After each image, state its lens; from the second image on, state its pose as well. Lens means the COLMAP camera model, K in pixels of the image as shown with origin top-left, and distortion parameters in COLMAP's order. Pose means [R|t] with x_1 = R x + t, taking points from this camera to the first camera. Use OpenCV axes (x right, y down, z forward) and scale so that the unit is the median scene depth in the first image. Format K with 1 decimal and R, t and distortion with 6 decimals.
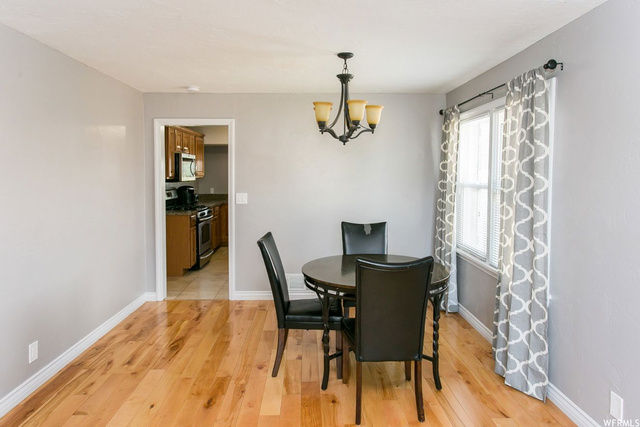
lens RADIAL K [[419.4, 0, 321.9], [0, 419.4, 197.8], [0, 0, 1]] dist [-0.005103, -0.000462]
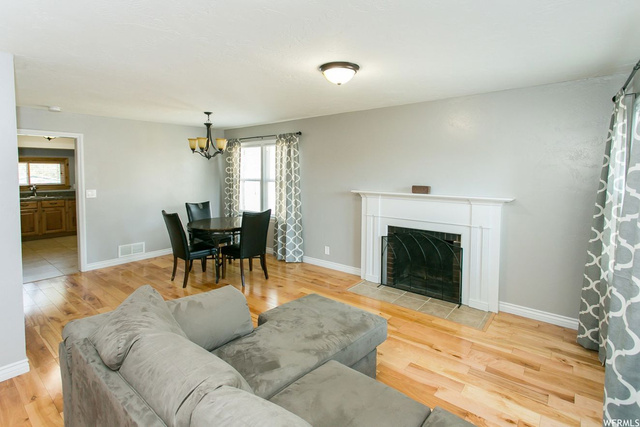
lens RADIAL K [[324.5, 0, 320.5], [0, 324.5, 187.9], [0, 0, 1]] dist [0.016384, 0.000297]
pose [[0.663933, -0.040781, 0.746679, -0.693132], [0.046242, 0.998840, 0.013436, 0.004777], [-0.746361, 0.025607, 0.665049, -0.344758]]
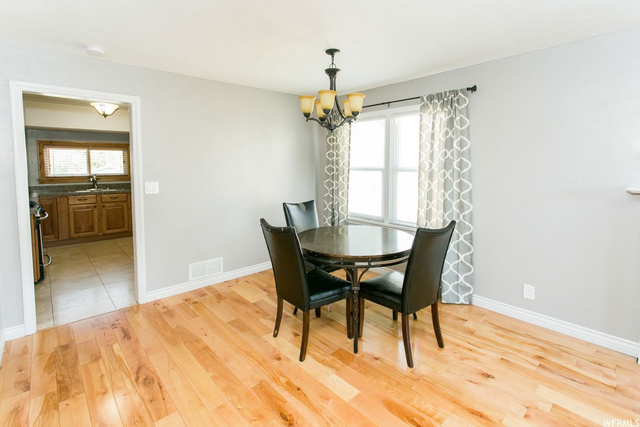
lens RADIAL K [[312.2, 0, 321.5], [0, 312.2, 187.1], [0, 0, 1]] dist [0.009233, 0.000362]
pose [[0.759825, -0.049134, 0.648268, -0.498507], [0.040658, 0.998779, 0.028045, -0.005229], [-0.648855, 0.005048, 0.760895, 0.368967]]
